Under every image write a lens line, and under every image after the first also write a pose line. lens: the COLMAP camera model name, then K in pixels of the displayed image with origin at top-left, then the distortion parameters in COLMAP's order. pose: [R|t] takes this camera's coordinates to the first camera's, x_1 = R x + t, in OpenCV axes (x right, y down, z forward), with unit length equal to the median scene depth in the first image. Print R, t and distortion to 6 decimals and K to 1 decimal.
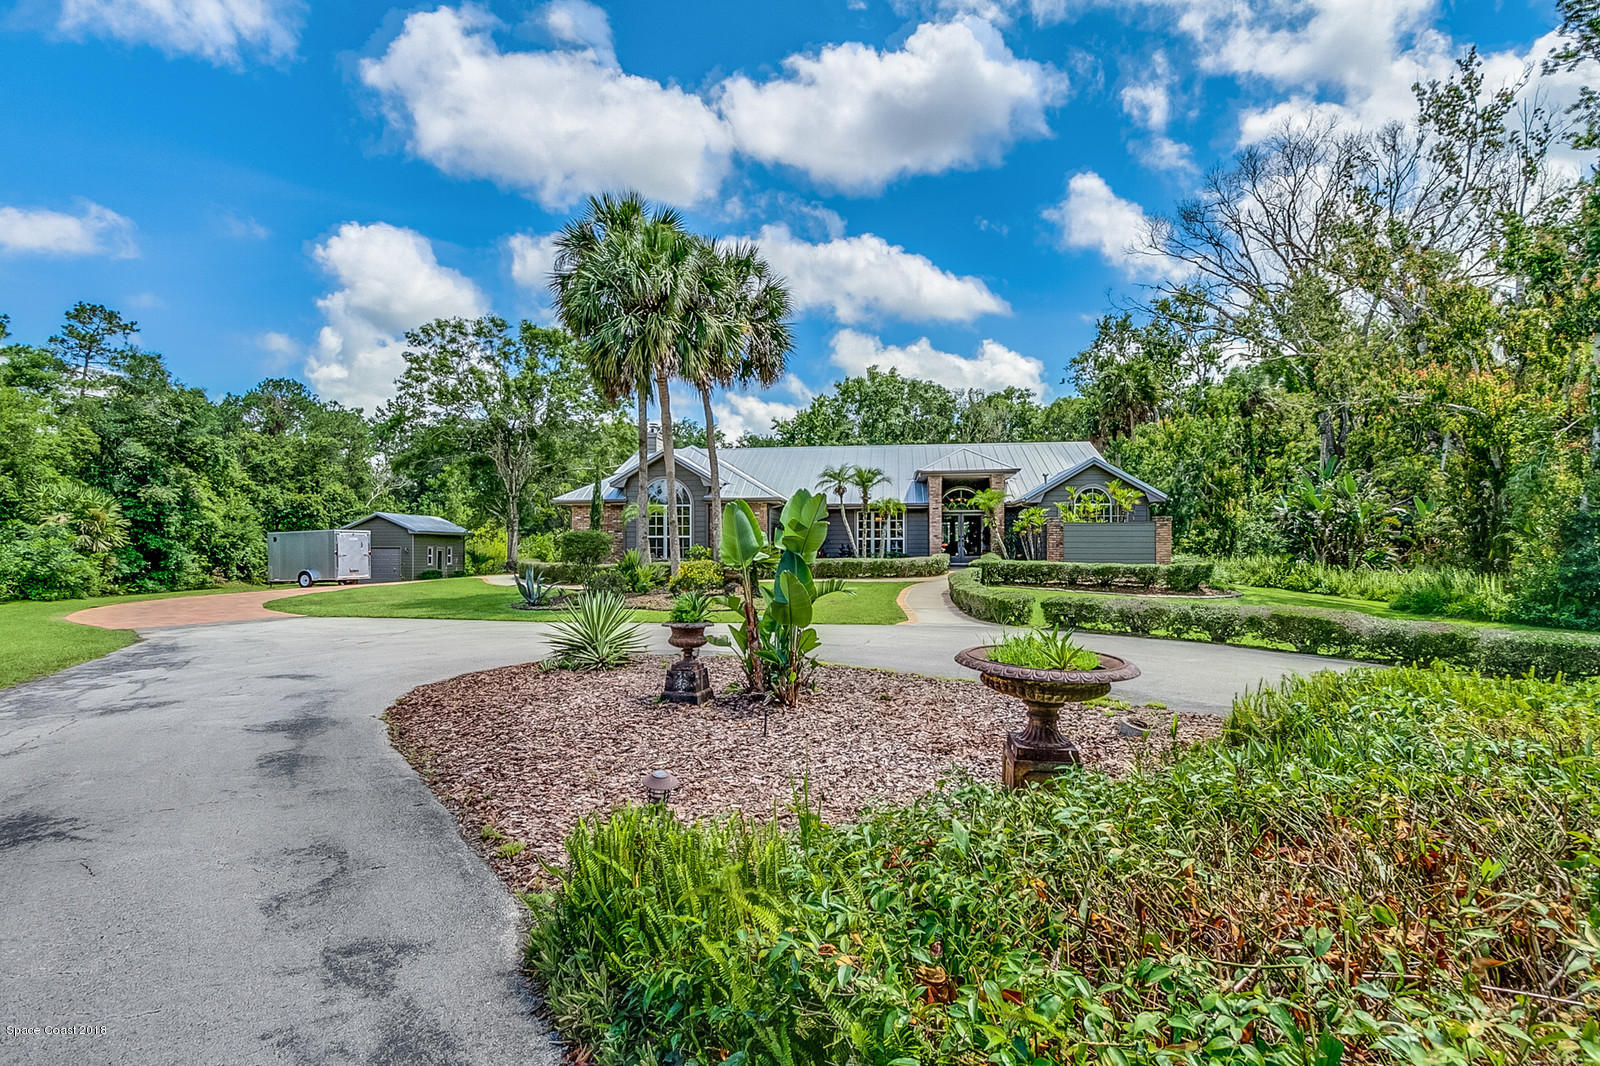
lens RADIAL K [[767.9, 0, 800.0], [0, 767.9, 533.0], [0, 0, 1]] dist [-0.001300, -0.000157]
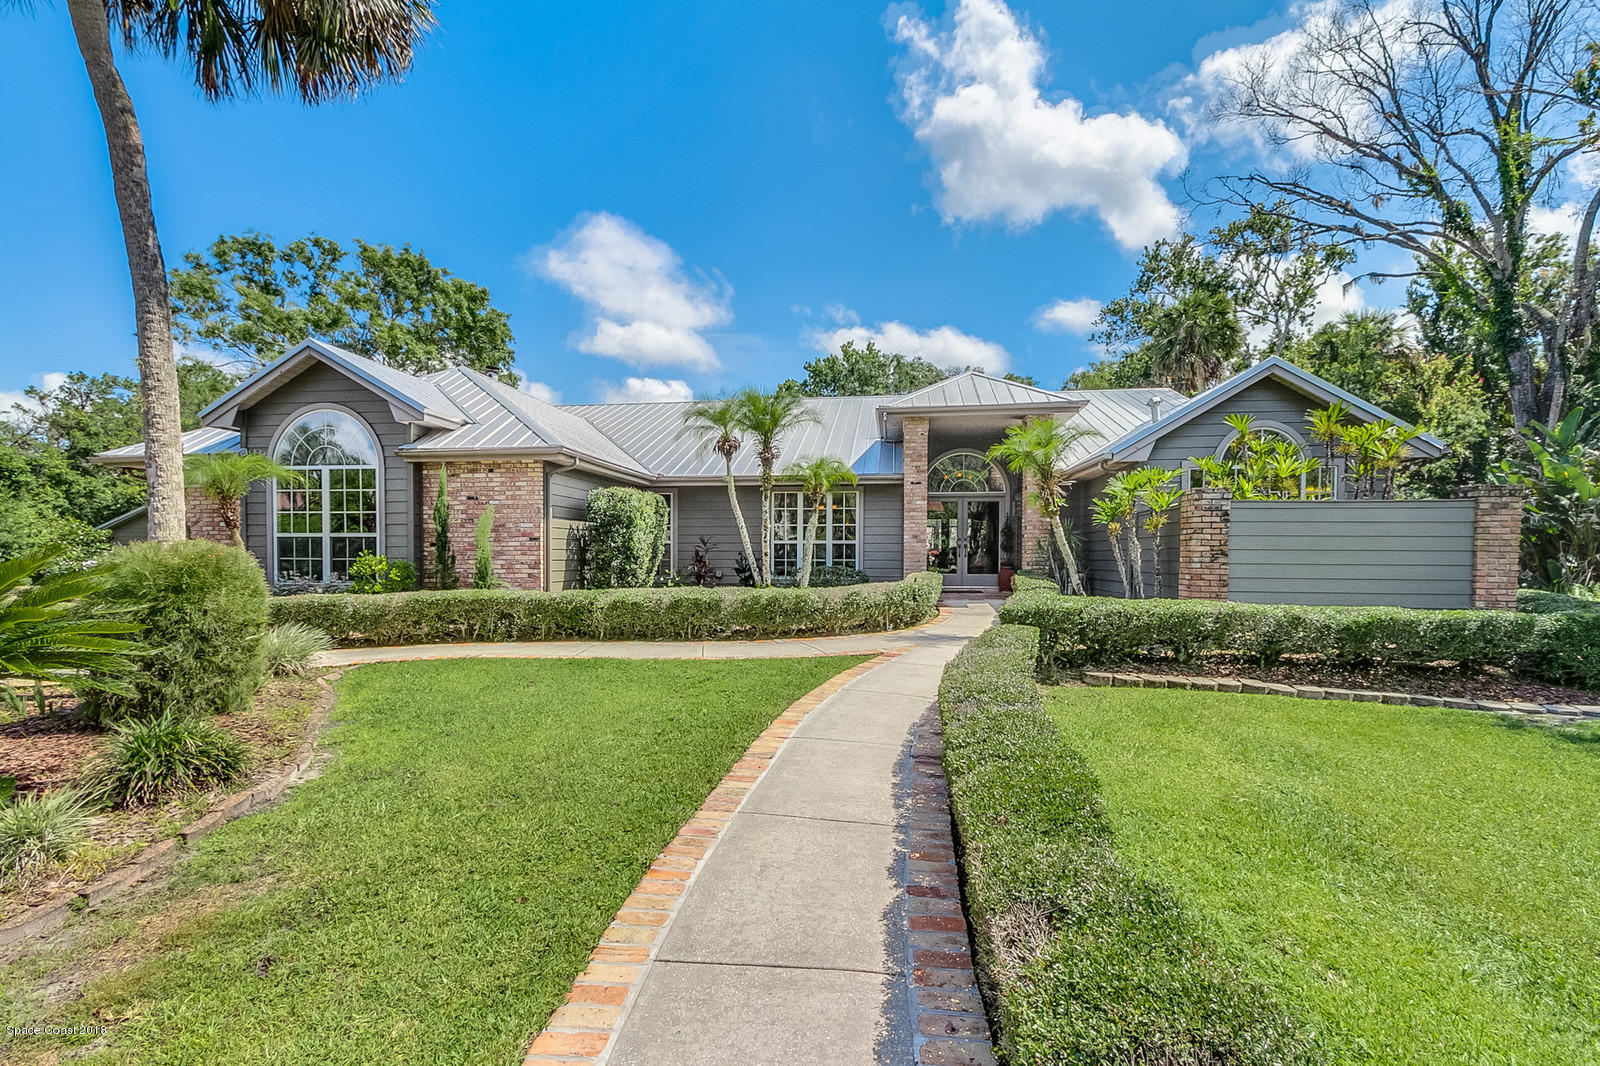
lens RADIAL K [[723.8, 0, 791.2], [0, 723.8, 575.3], [0, 0, 1]] dist [0.000960, -0.000100]
pose [[0.999971, 0.004574, -0.006171, 0.097204], [-0.004273, 0.998843, 0.047896, 0.006363], [0.006383, -0.047868, 0.998833, 0.515086]]
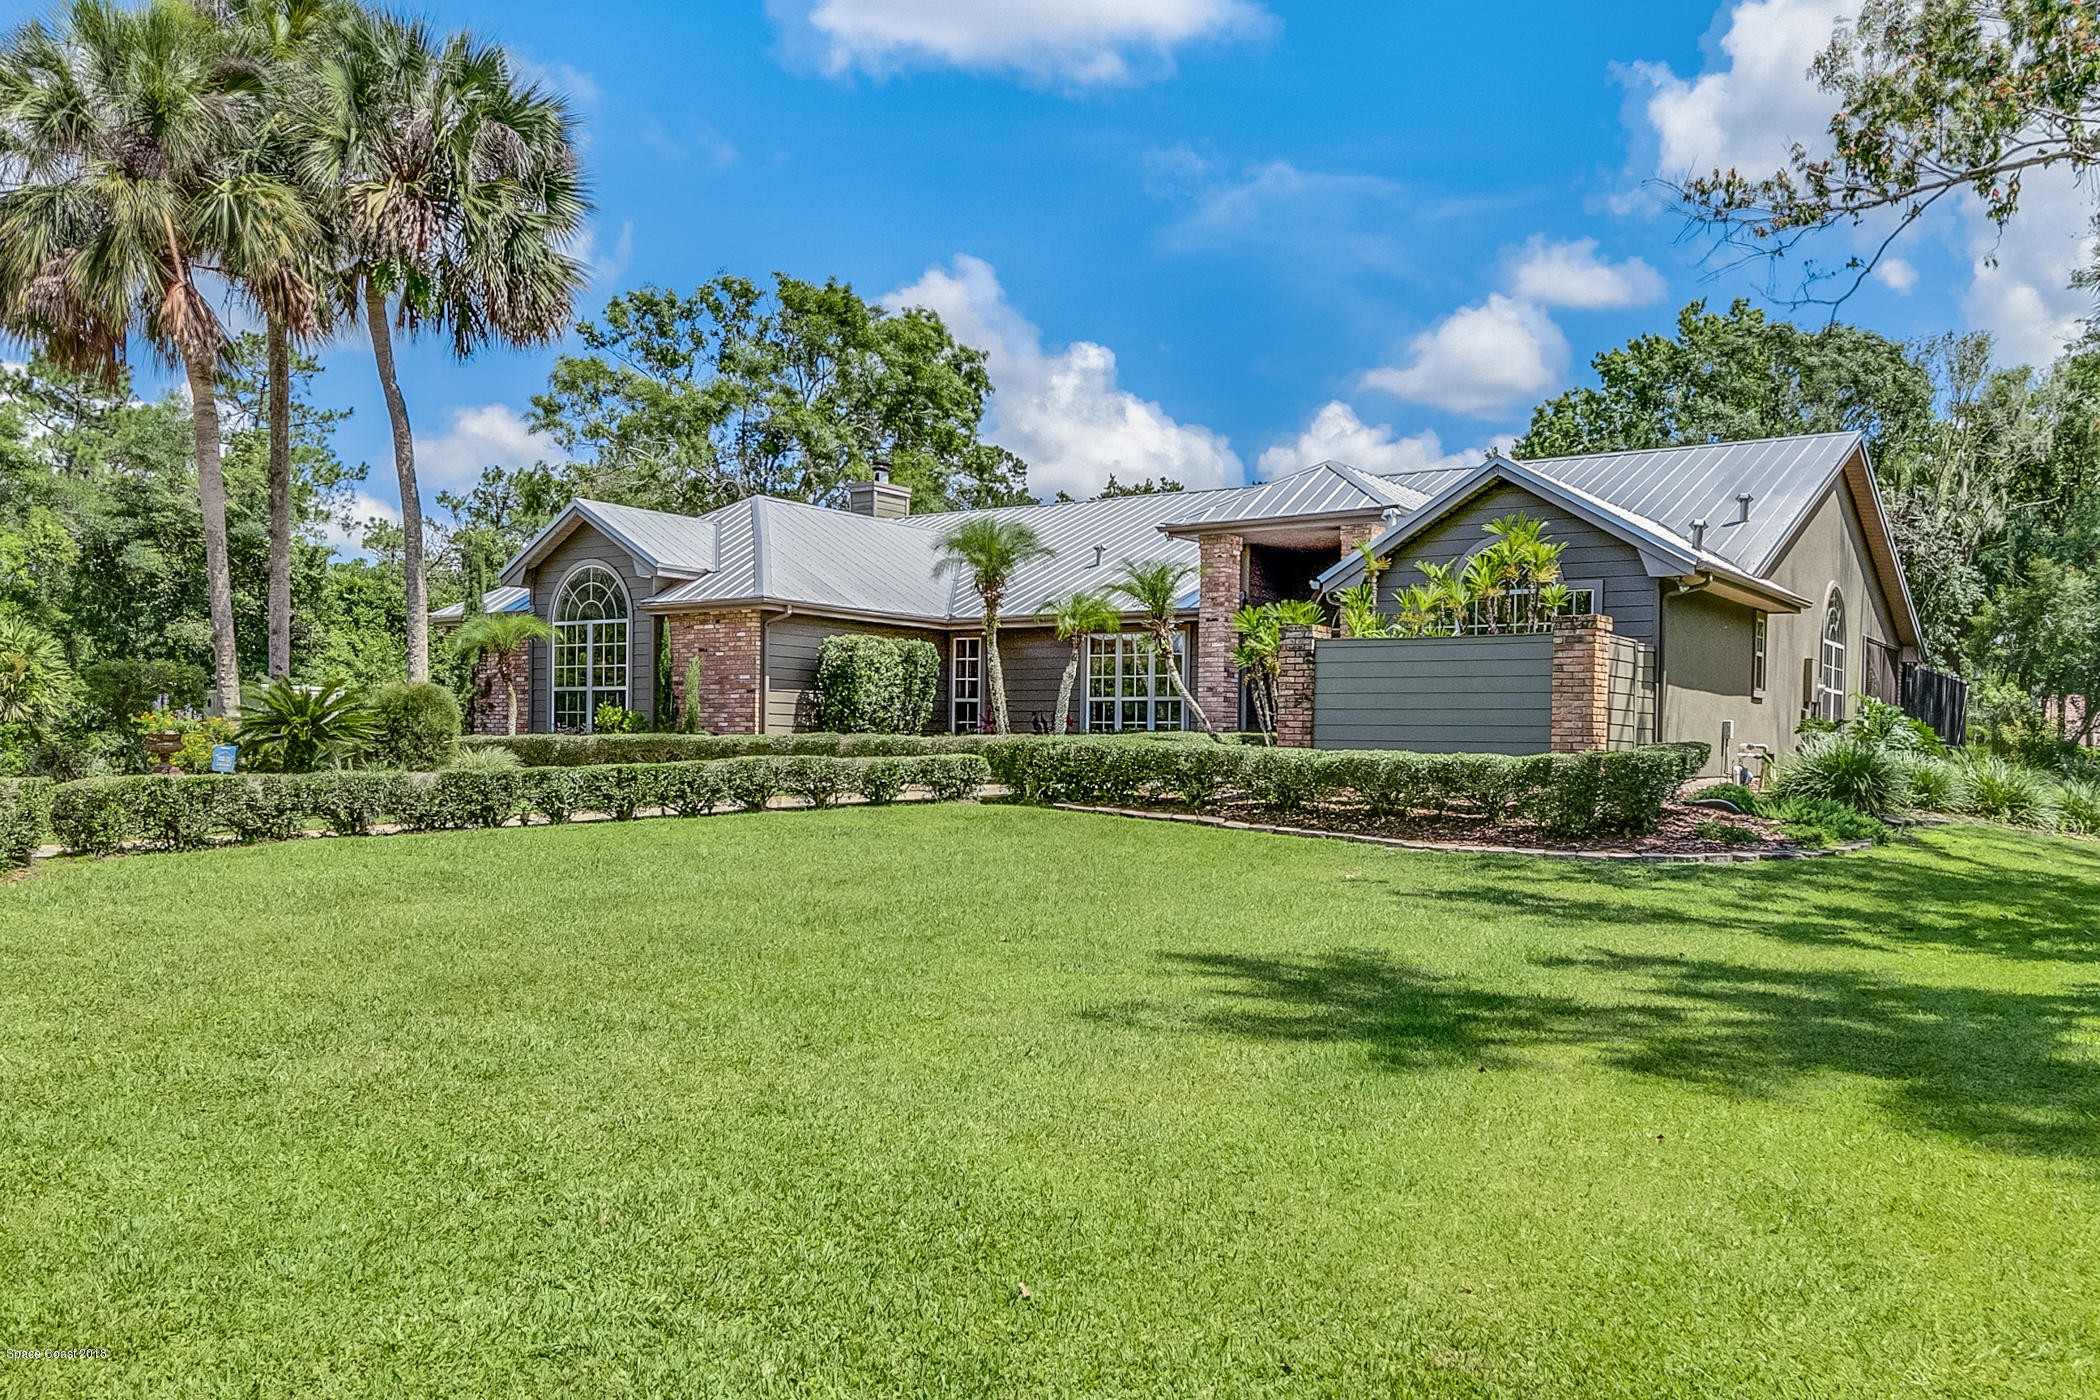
lens RADIAL K [[1607.2, 0, 1049.7], [0, 1607.2, 815.8], [0, 0, 1]] dist [0.003577, 0.004202]
pose [[0.895426, 0.032608, -0.444014, 0.479413], [-0.008804, 0.998416, 0.055569, 0.023546], [0.445123, -0.045849, 0.894295, 0.212999]]
